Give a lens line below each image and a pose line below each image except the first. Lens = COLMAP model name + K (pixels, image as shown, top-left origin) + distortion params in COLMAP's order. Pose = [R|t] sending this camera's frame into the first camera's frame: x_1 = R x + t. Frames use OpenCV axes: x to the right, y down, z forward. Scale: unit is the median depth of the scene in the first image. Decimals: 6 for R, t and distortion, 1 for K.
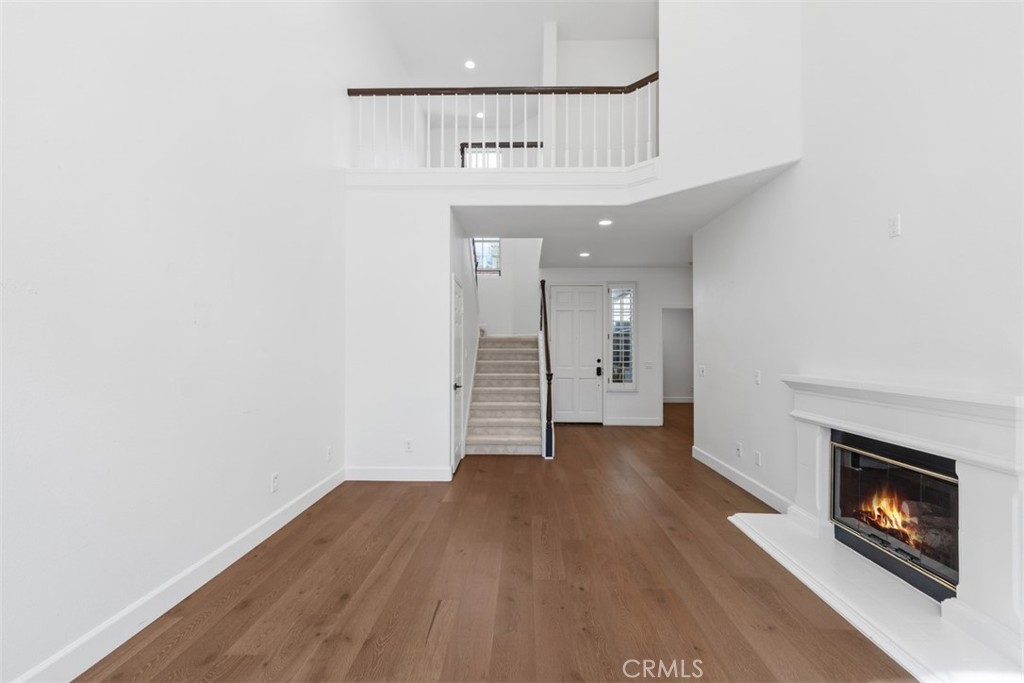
lens RADIAL K [[463.4, 0, 520.5], [0, 463.4, 342.6], [0, 0, 1]] dist [0.012153, -0.003065]
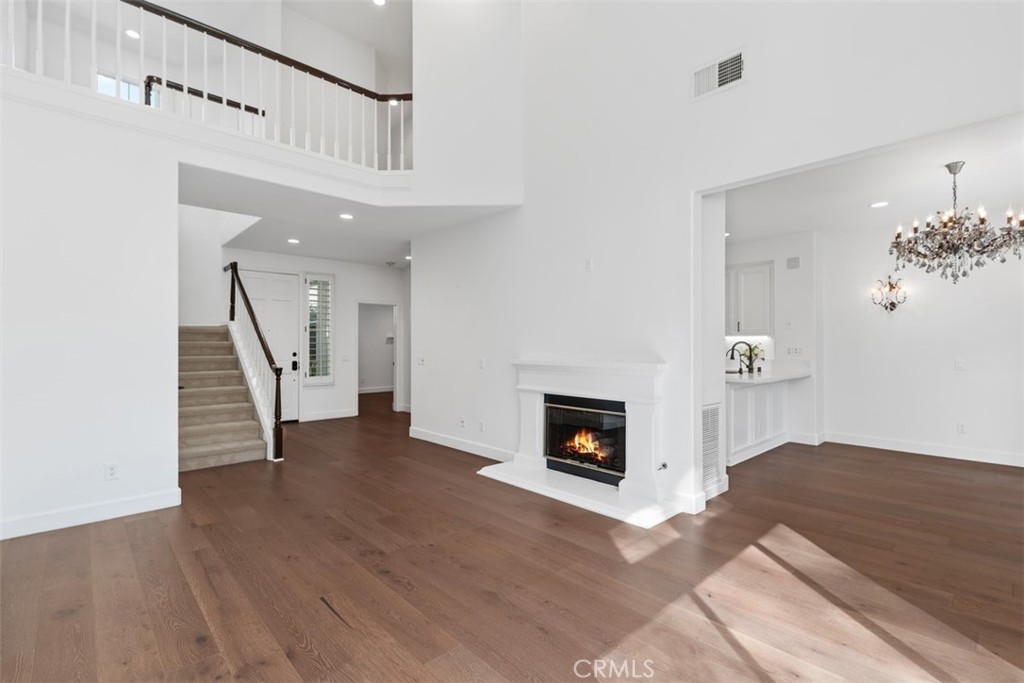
lens RADIAL K [[463.4, 0, 518.6], [0, 463.4, 343.2], [0, 0, 1]] dist [0.012153, -0.003065]
pose [[0.714262, -0.004170, 0.699866, -0.240554], [-0.006566, 0.999898, 0.012659, 0.002221], [-0.699848, -0.013637, 0.714162, 0.008543]]
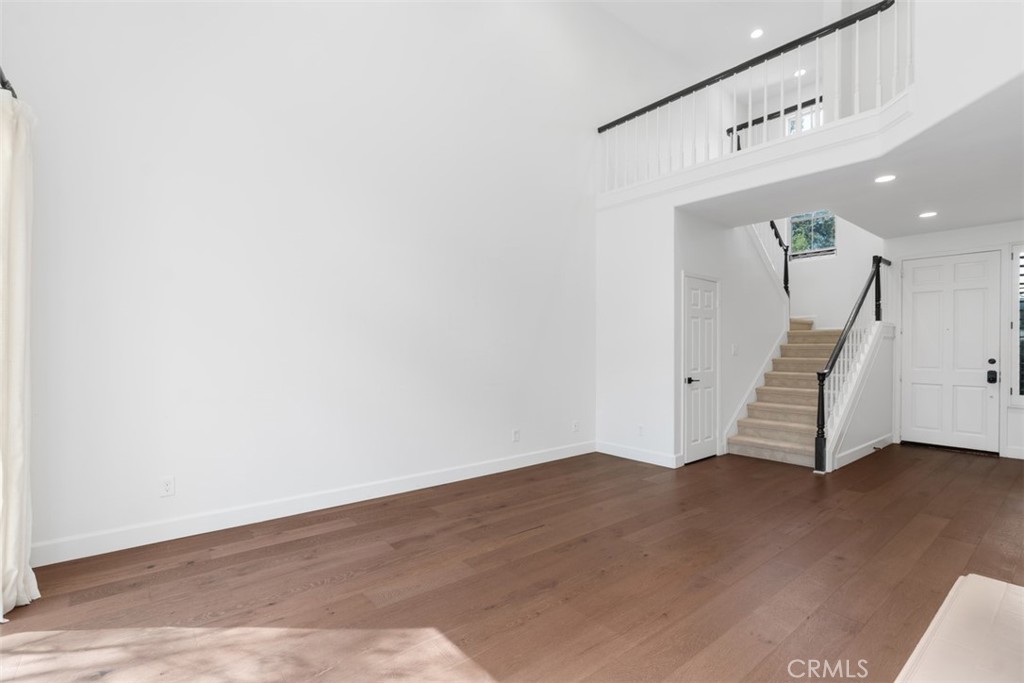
lens RADIAL K [[493.4, 0, 521.0], [0, 493.4, 353.9], [0, 0, 1]] dist [0.001056, -0.000336]
pose [[0.655090, 0.010562, -0.755477, 0.379451], [0.011158, 0.999658, 0.023652, 0.004803], [0.755468, -0.023924, 0.654748, 0.000909]]
